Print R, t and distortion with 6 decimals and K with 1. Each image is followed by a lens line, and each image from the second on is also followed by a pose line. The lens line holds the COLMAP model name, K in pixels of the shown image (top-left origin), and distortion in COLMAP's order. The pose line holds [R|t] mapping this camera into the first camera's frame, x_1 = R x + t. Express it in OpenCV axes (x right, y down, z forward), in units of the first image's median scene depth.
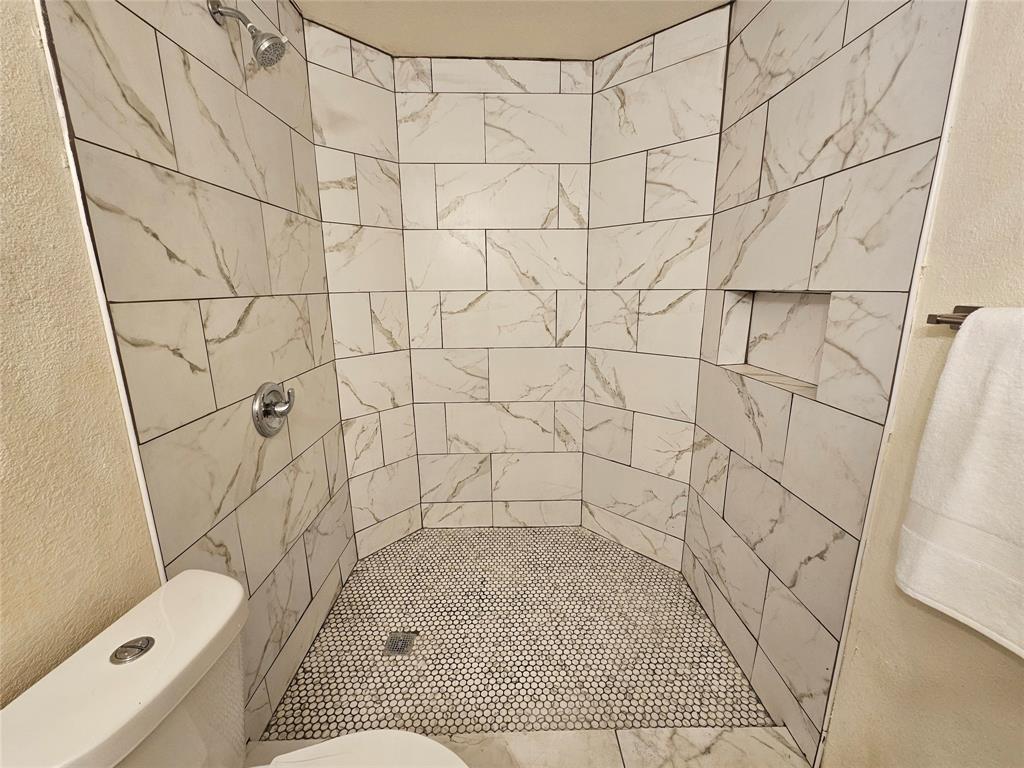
lens RADIAL K [[417.2, 0, 513.2], [0, 417.2, 381.7], [0, 0, 1]] dist [-0.003230, 0.001235]
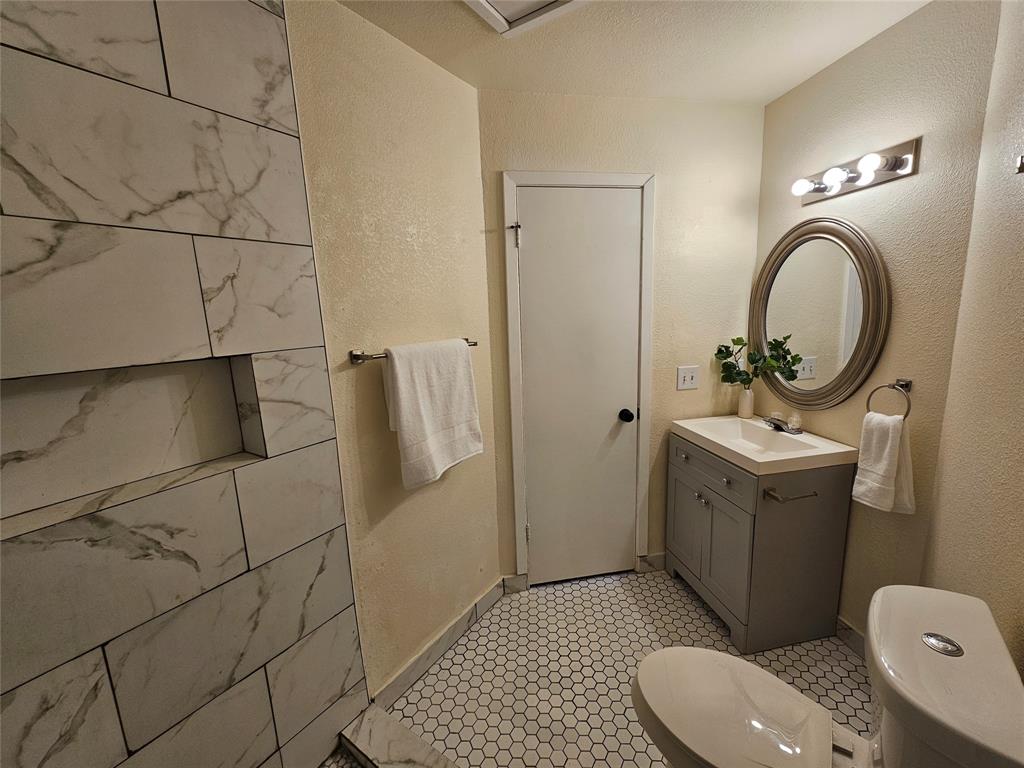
lens RADIAL K [[417.2, 0, 511.8], [0, 417.2, 384.5], [0, 0, 1]] dist [-0.003230, 0.001235]
pose [[-0.812596, -0.060218, 0.579708, -0.355717], [0.176897, 0.922245, 0.343762, -0.383616], [-0.555333, 0.381888, -0.738760, 1.417799]]
